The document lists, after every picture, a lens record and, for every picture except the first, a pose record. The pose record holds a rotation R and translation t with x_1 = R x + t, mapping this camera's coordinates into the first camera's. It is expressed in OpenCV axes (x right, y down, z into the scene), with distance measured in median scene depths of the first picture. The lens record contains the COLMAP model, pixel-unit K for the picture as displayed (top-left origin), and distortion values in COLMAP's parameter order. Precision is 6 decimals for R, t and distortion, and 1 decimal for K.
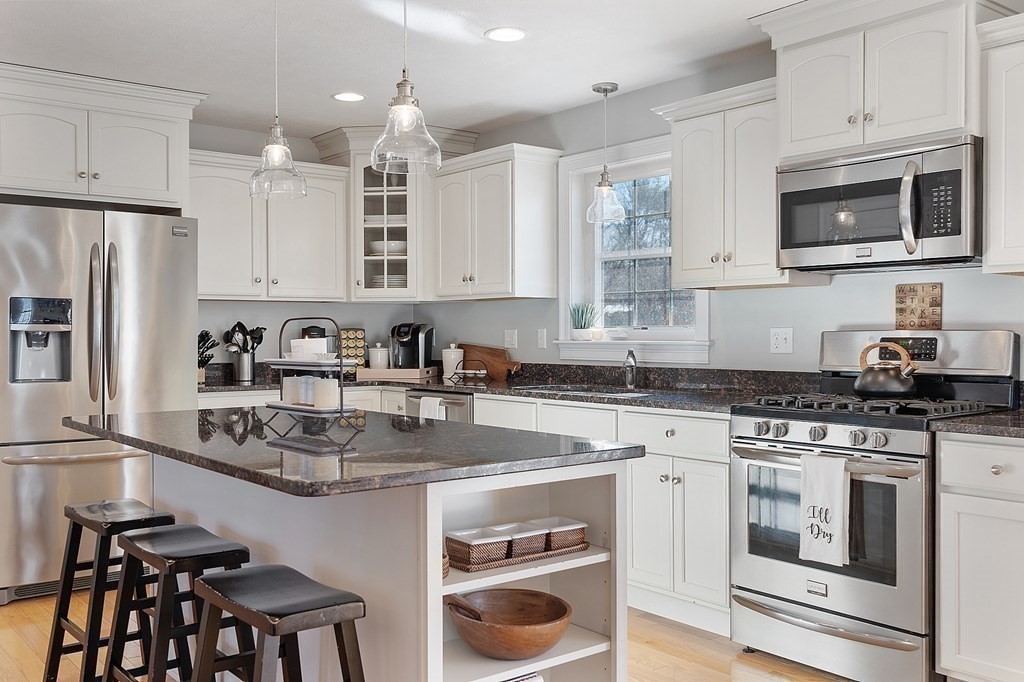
lens RADIAL K [[943.1, 0, 515.3], [0, 943.1, 337.3], [0, 0, 1]] dist [0.014347, 0.000000]
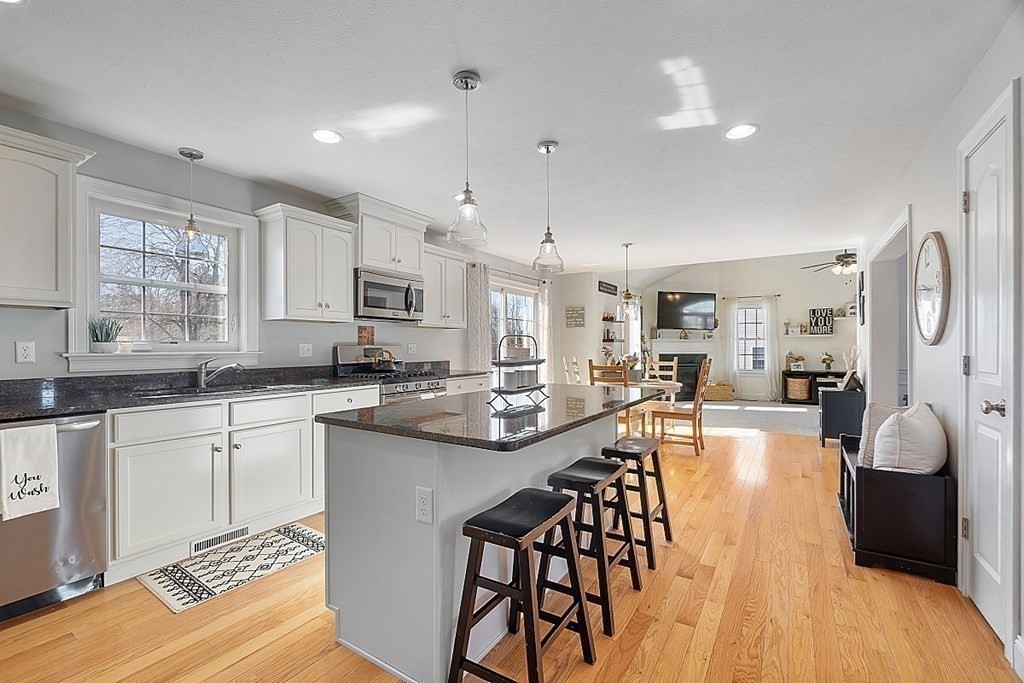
lens RADIAL K [[442.0, 0, 506.3], [0, 442.0, 347.6], [0, 0, 1]] dist [-0.015601, 0.002980]
pose [[-0.305306, 0.004385, 0.952244, -0.554832], [0.008846, 0.999959, -0.001769, 0.002939], [-0.952213, 0.007883, -0.305333, 0.717958]]
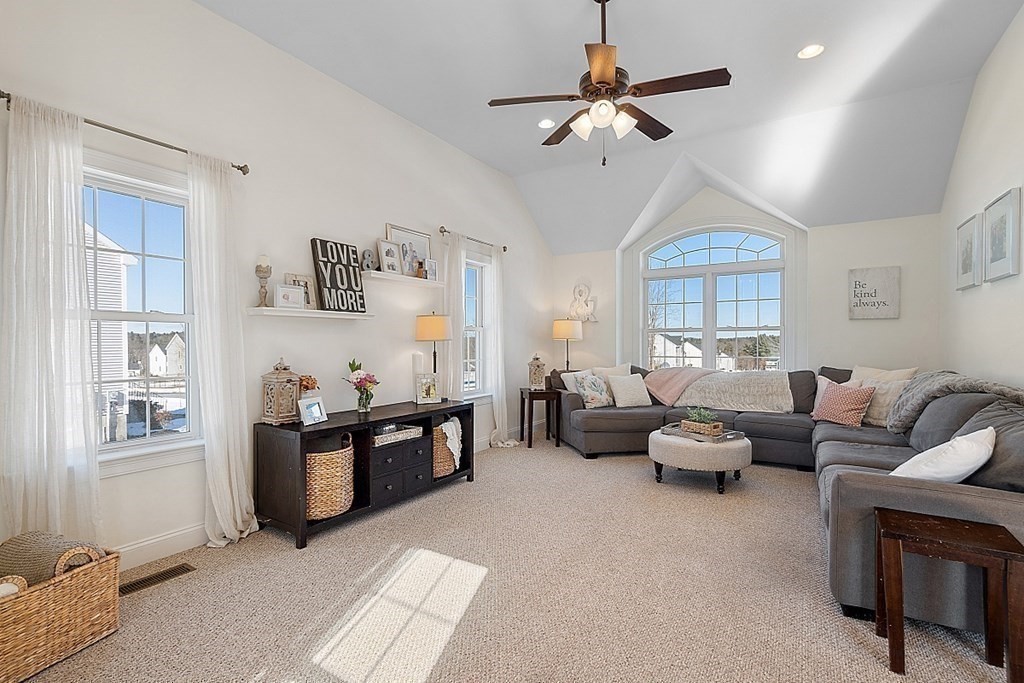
lens RADIAL K [[476.0, 0, 507.0], [0, 476.0, 349.3], [0, 0, 1]] dist [-0.020971, 0.000322]
pose [[-0.955333, 0.009931, -0.295366, 0.685471], [0.004192, 0.999790, 0.020055, -0.001309], [0.295503, 0.017921, -0.955174, -0.269216]]
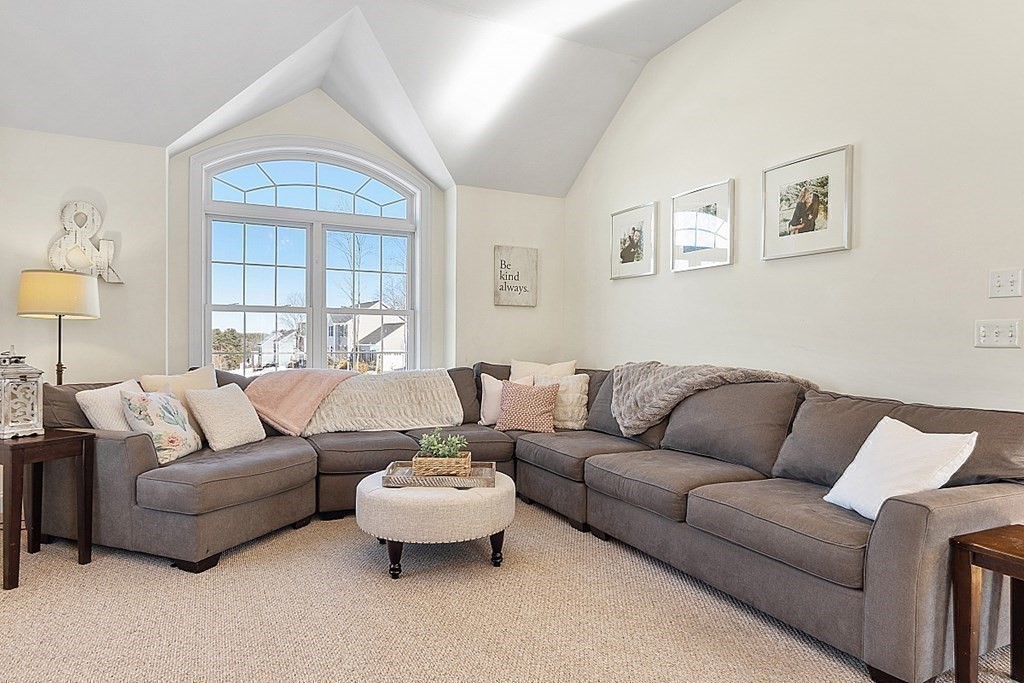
lens RADIAL K [[596.5, 0, 495.7], [0, 596.5, 345.1], [0, 0, 1]] dist [-0.001828, 0.000277]
pose [[-0.259699, 0.005984, -0.965671, 0.708568], [-0.013458, 0.999861, 0.009815, 0.015316], [0.965596, 0.015545, -0.259582, -0.650492]]
